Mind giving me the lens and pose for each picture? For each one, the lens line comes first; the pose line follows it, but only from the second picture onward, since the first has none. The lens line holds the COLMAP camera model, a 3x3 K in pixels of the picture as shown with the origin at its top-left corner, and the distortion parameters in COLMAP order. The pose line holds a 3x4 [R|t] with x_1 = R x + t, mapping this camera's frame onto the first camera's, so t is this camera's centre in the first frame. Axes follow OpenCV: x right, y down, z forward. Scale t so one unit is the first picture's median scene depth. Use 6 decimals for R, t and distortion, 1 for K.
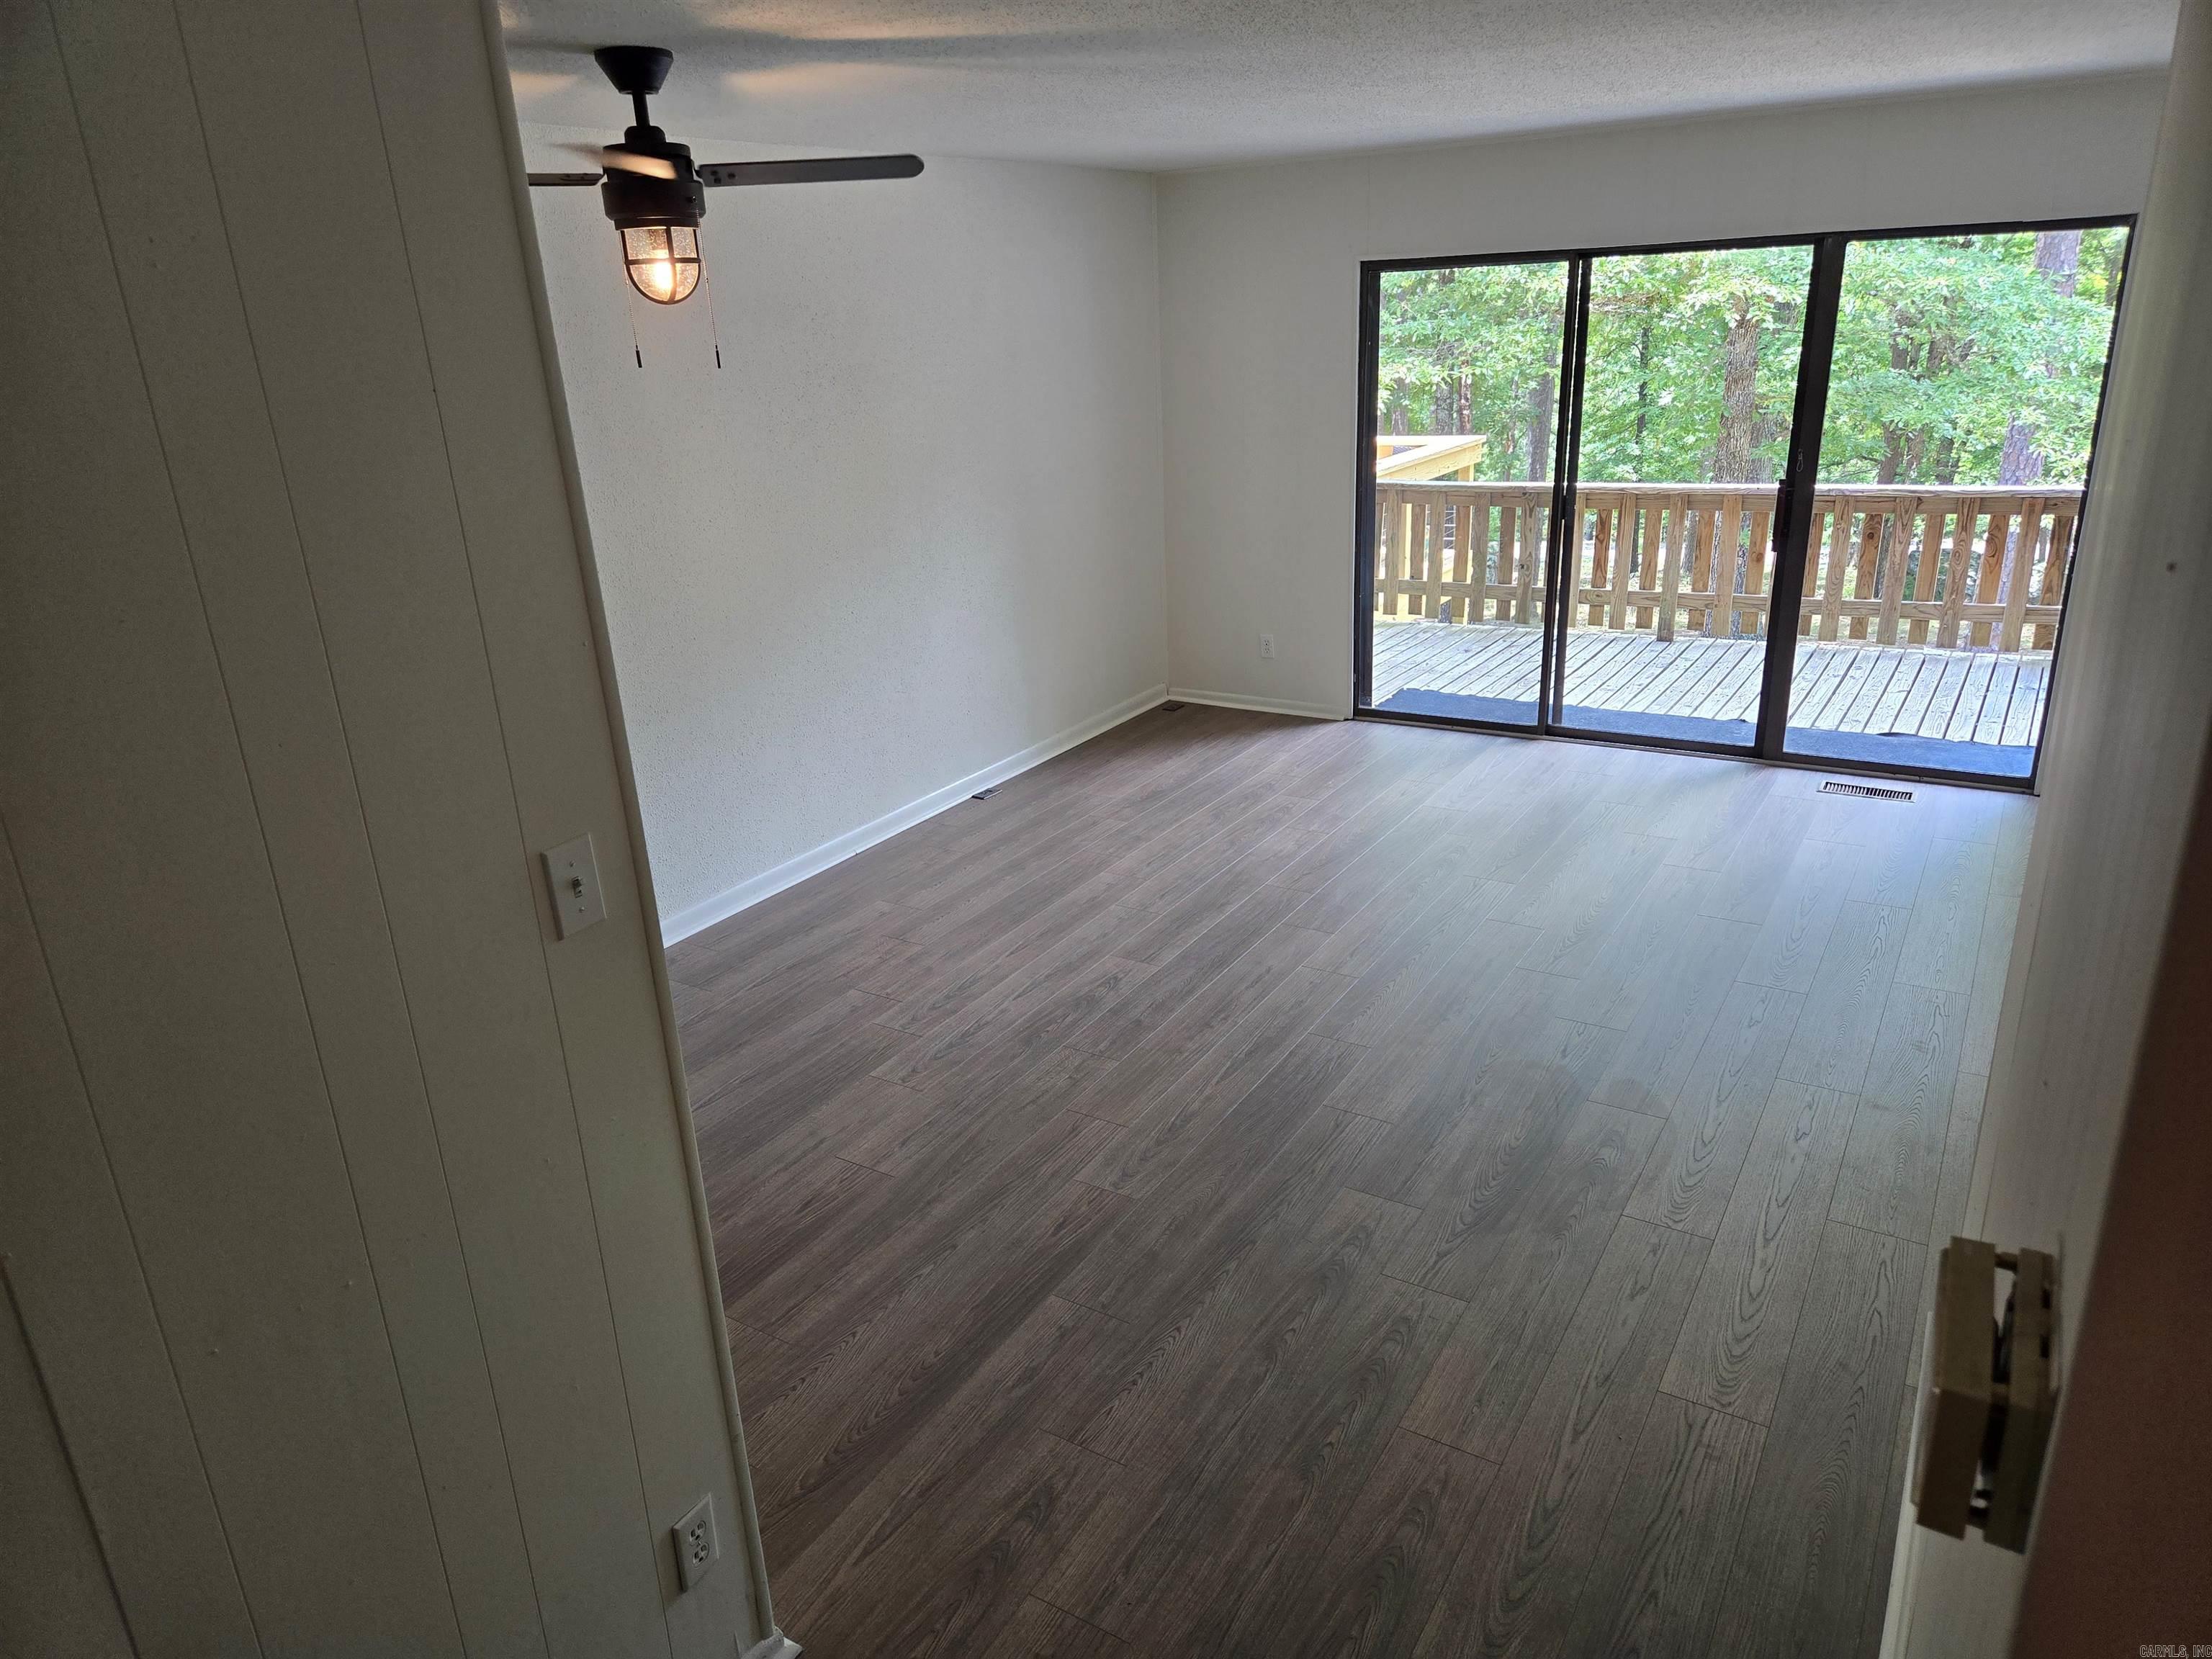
lens RADIAL K [[1483.8, 0, 1101.5], [0, 1483.8, 856.2], [0, 0, 1]] dist [0.118370, -0.130091]
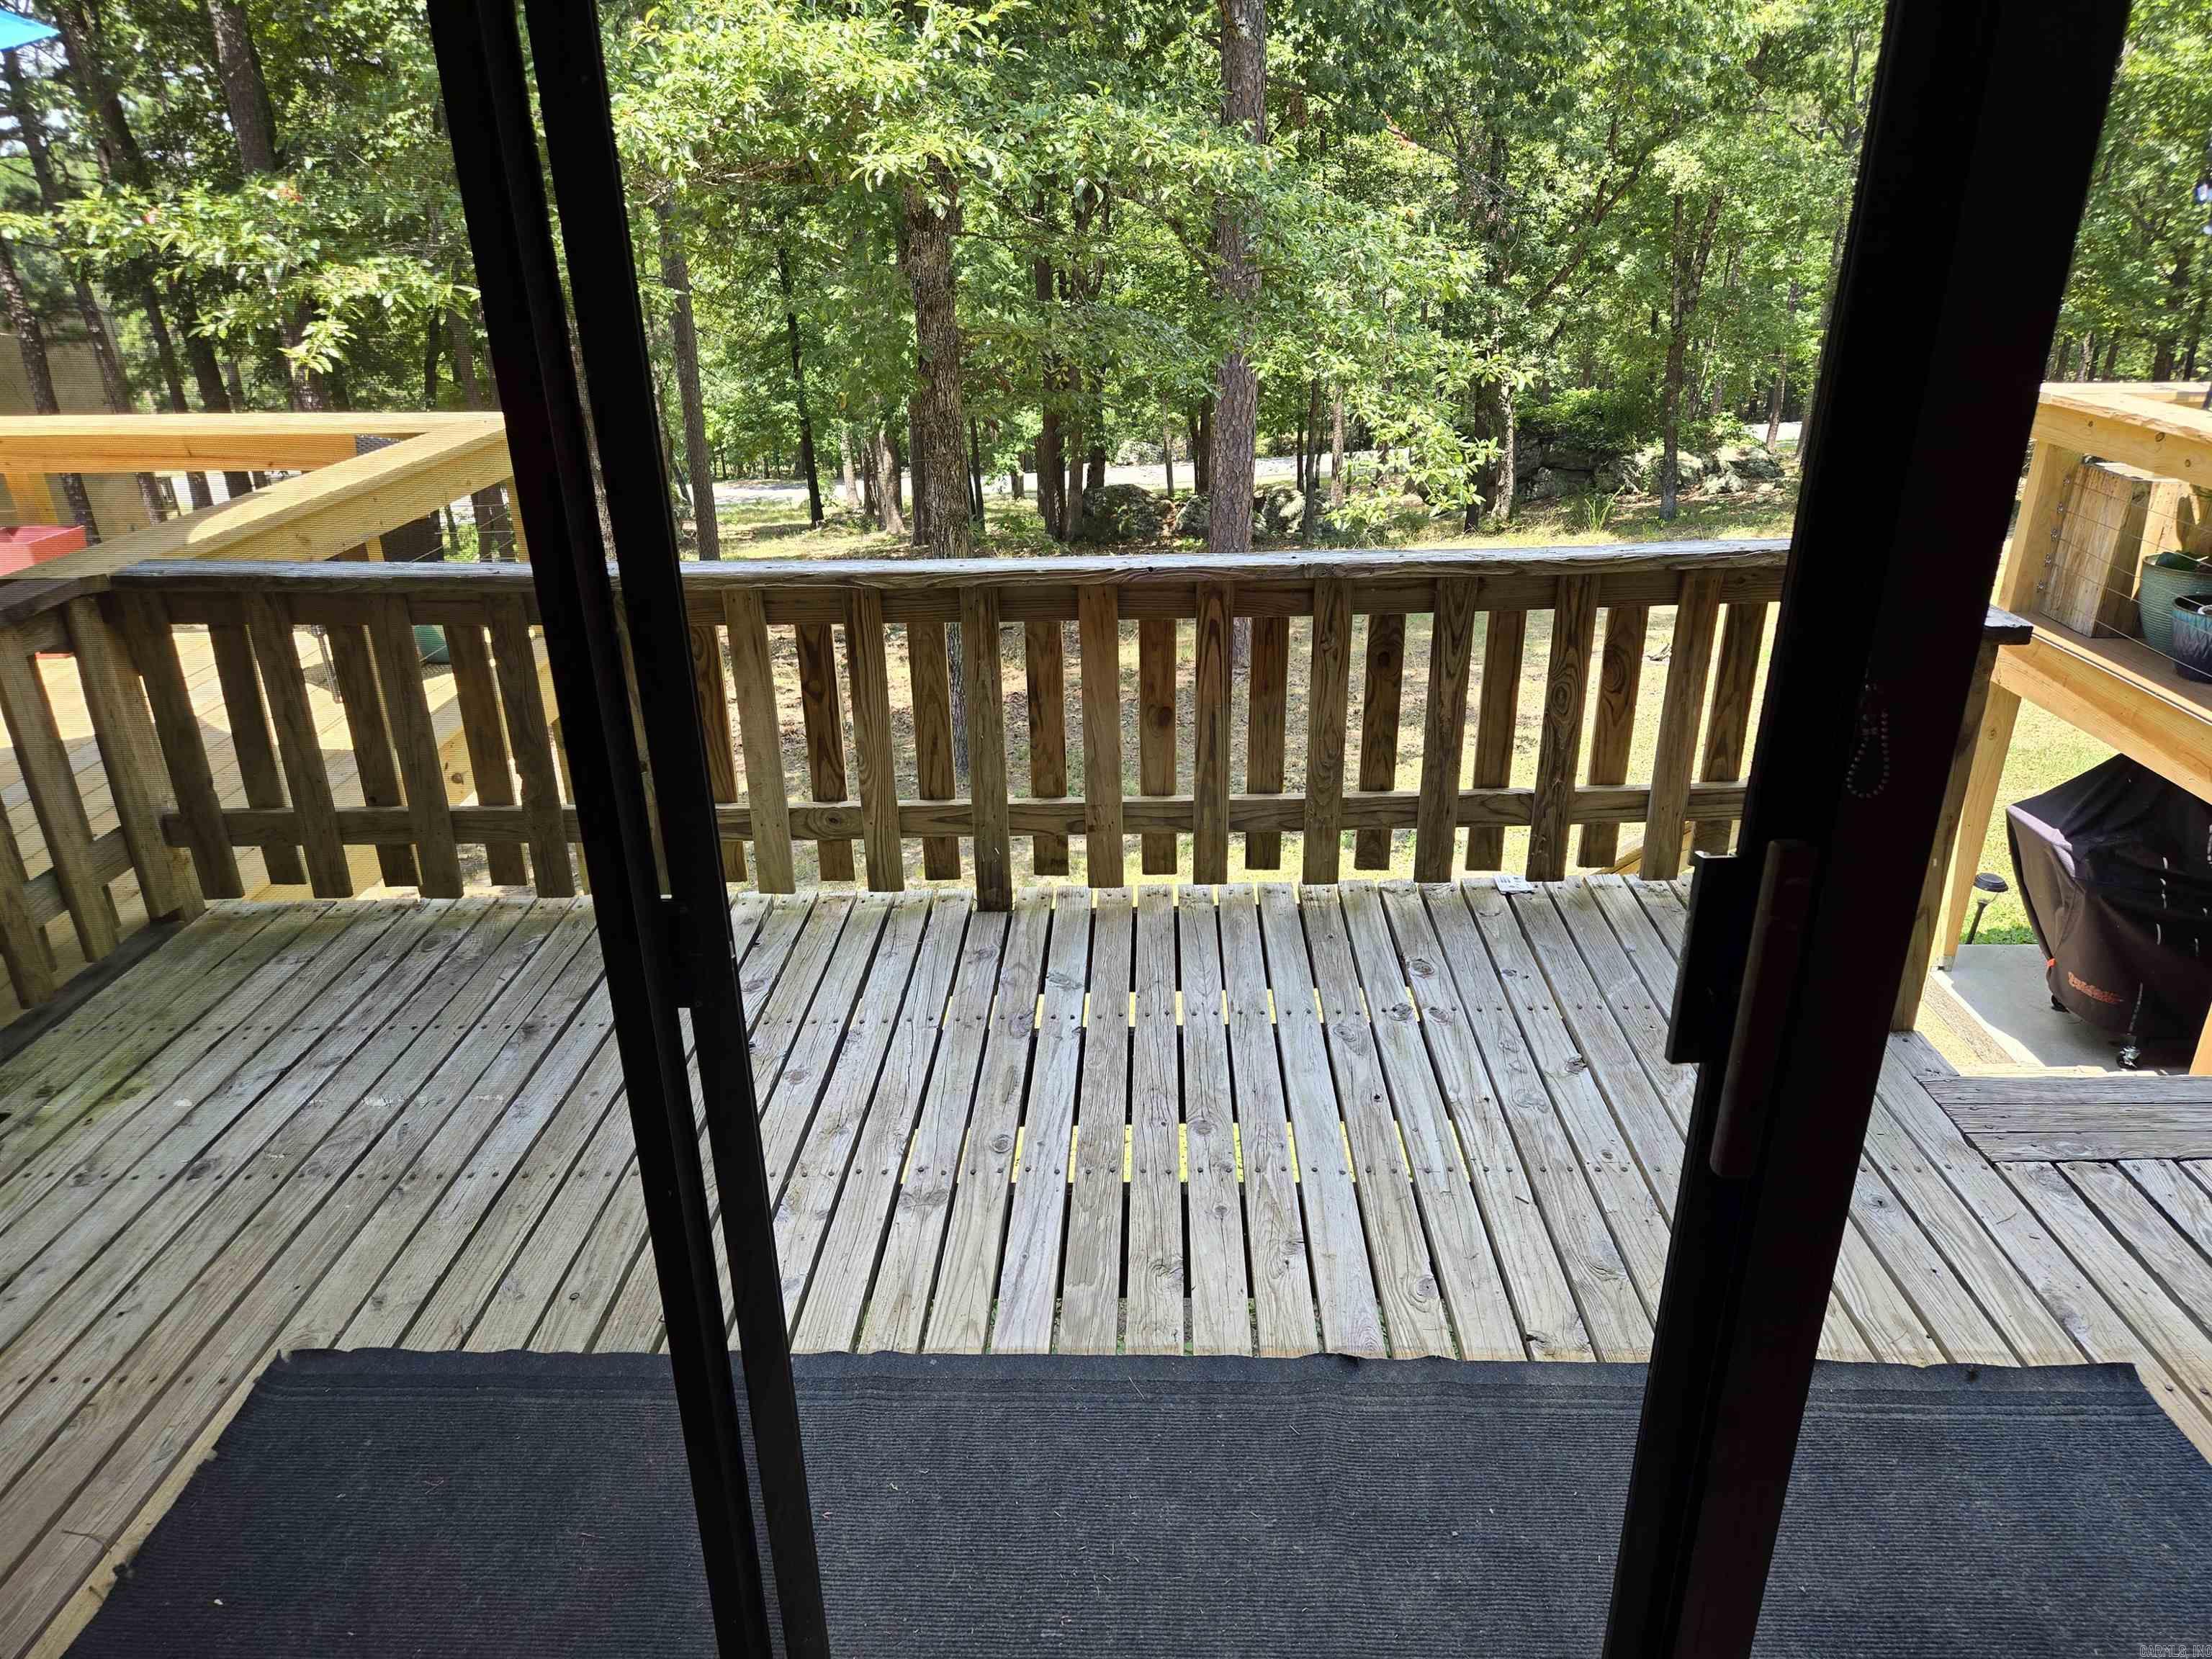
lens RADIAL K [[1483.8, 0, 1101.5], [0, 1483.8, 856.2], [0, 0, 1]] dist [0.118370, -0.130091]
pose [[0.865792, -0.176322, 0.468311, 0.286625], [0.155511, 0.984332, 0.083105, -0.271650], [-0.475627, 0.000876, 0.879646, 0.864284]]
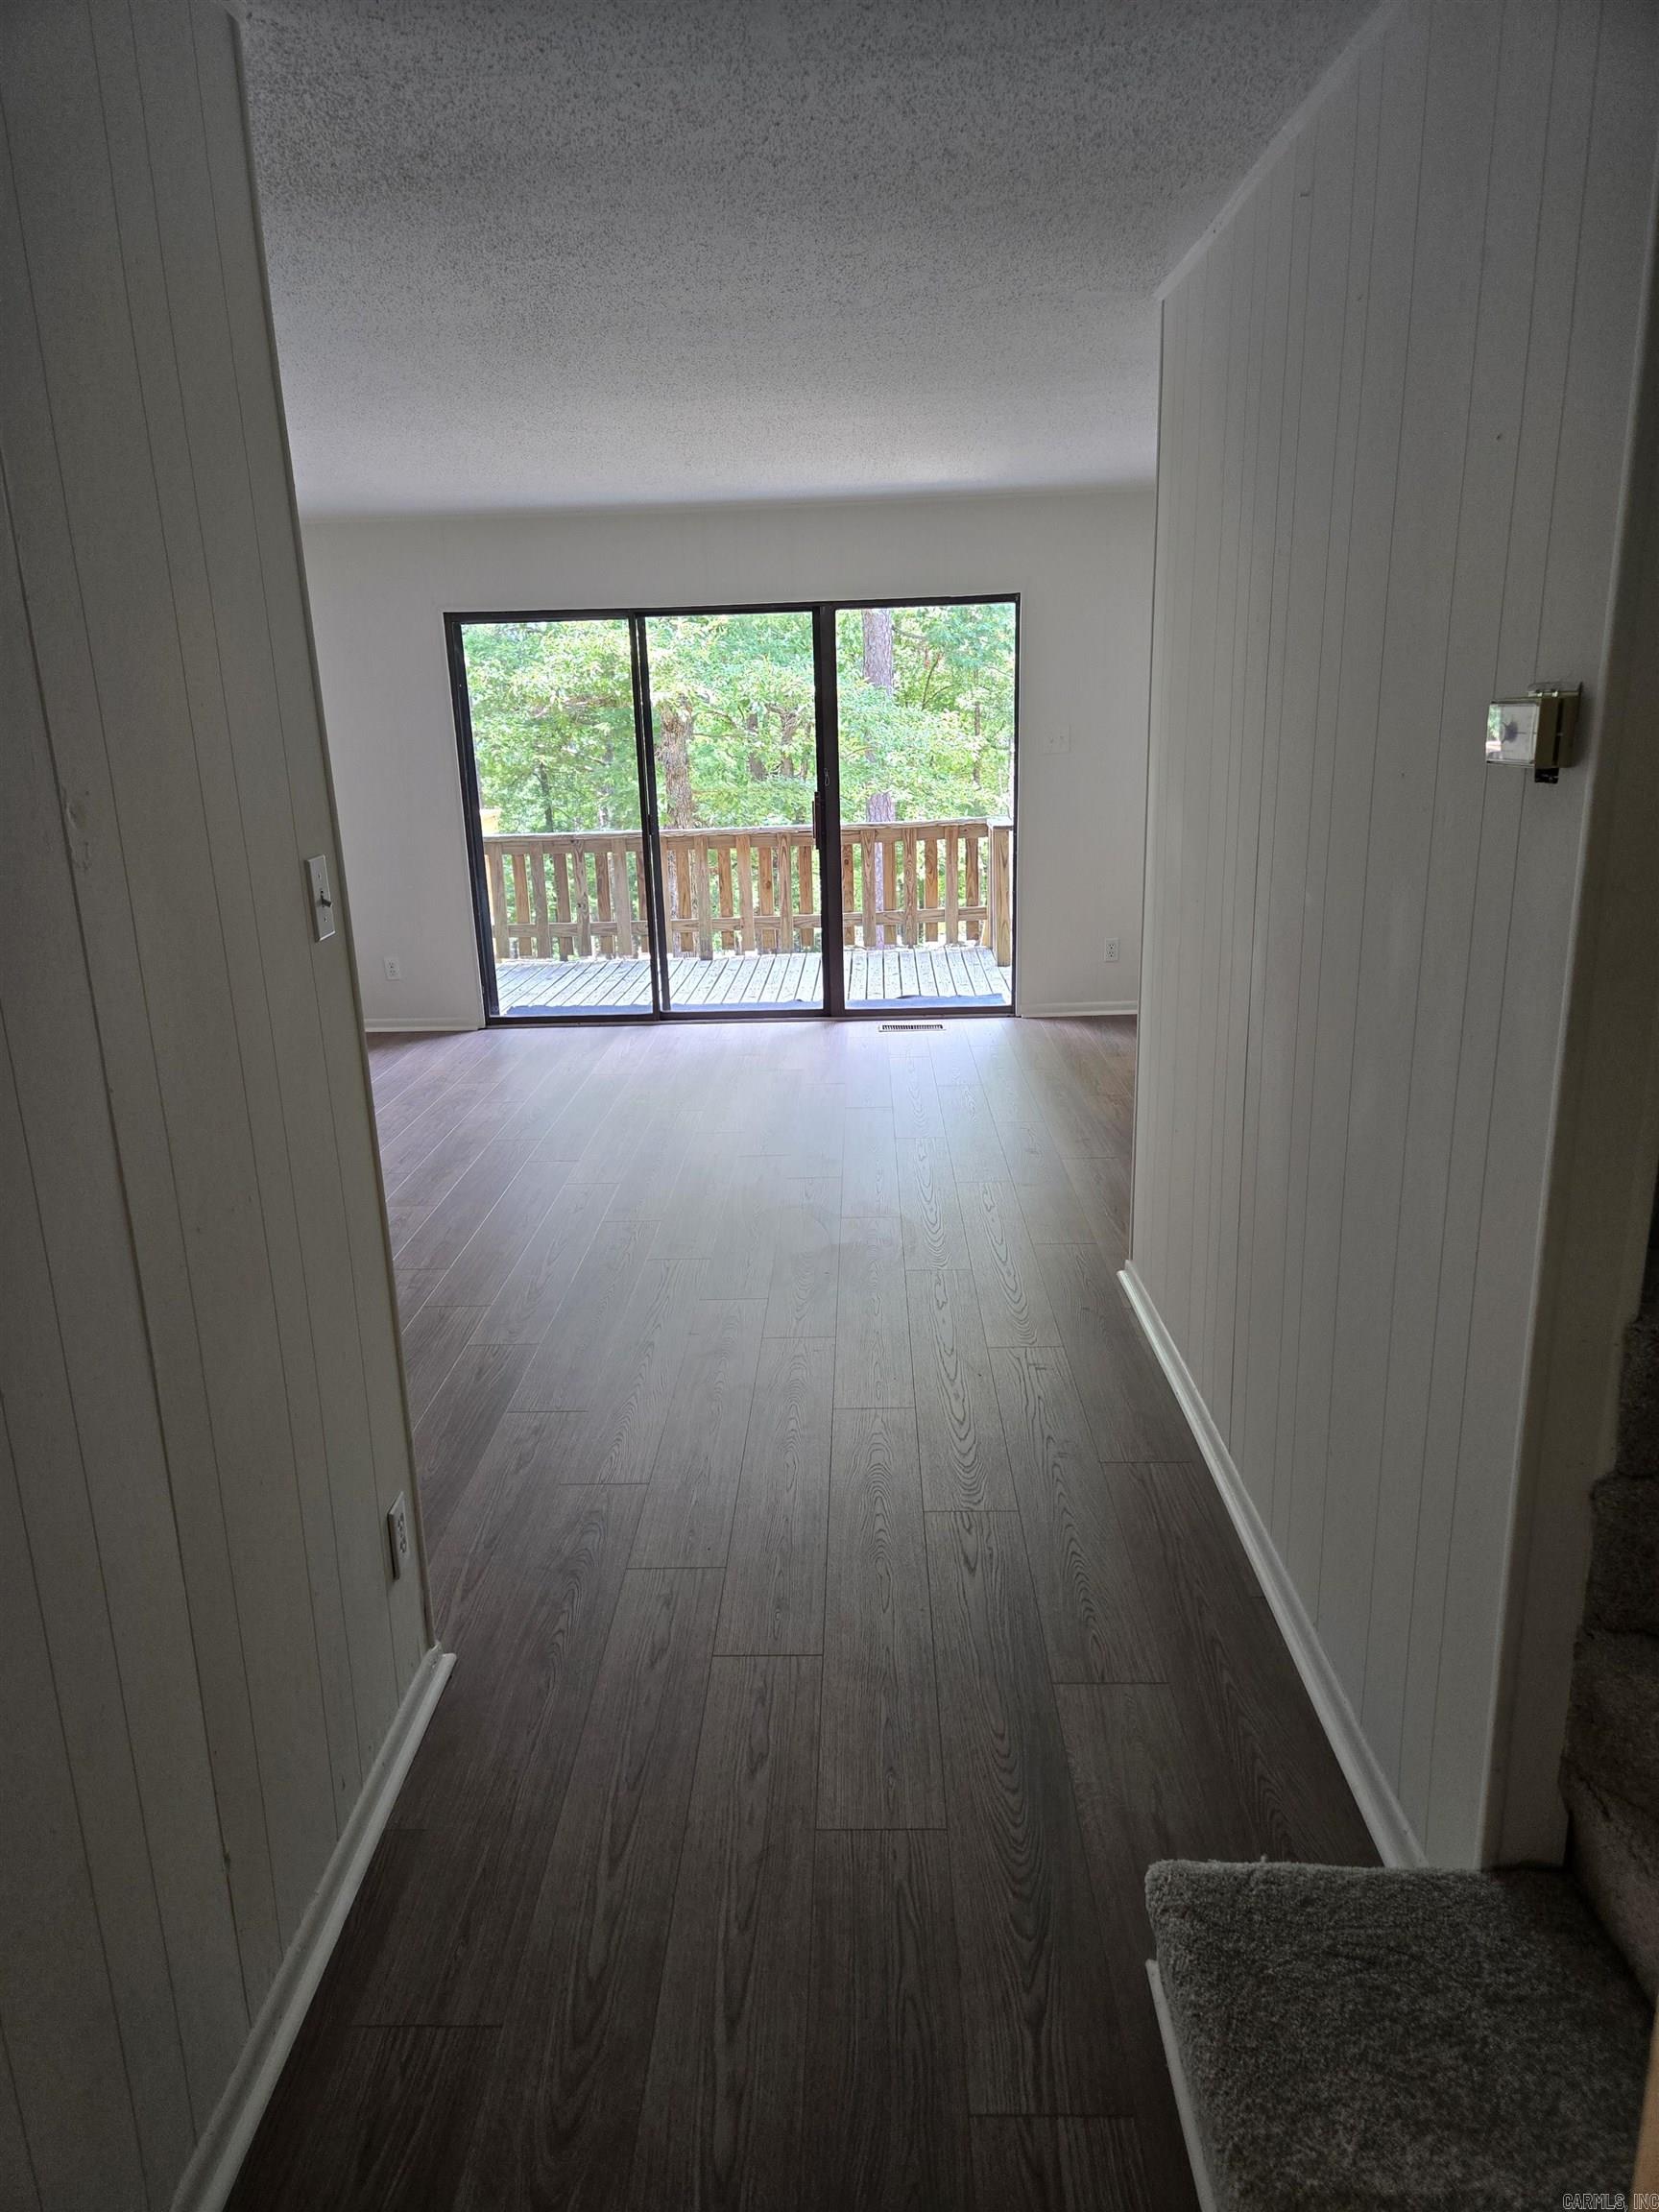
lens RADIAL K [[1483.8, 0, 818.6], [0, 1483.8, 1111.7], [0, 0, 1]] dist [0.118370, -0.130091]
pose [[0.868036, -0.114609, 0.483093, -0.181066], [0.168618, 0.983213, -0.069721, 0.100352], [-0.466992, 0.141979, 0.872789, -0.056167]]
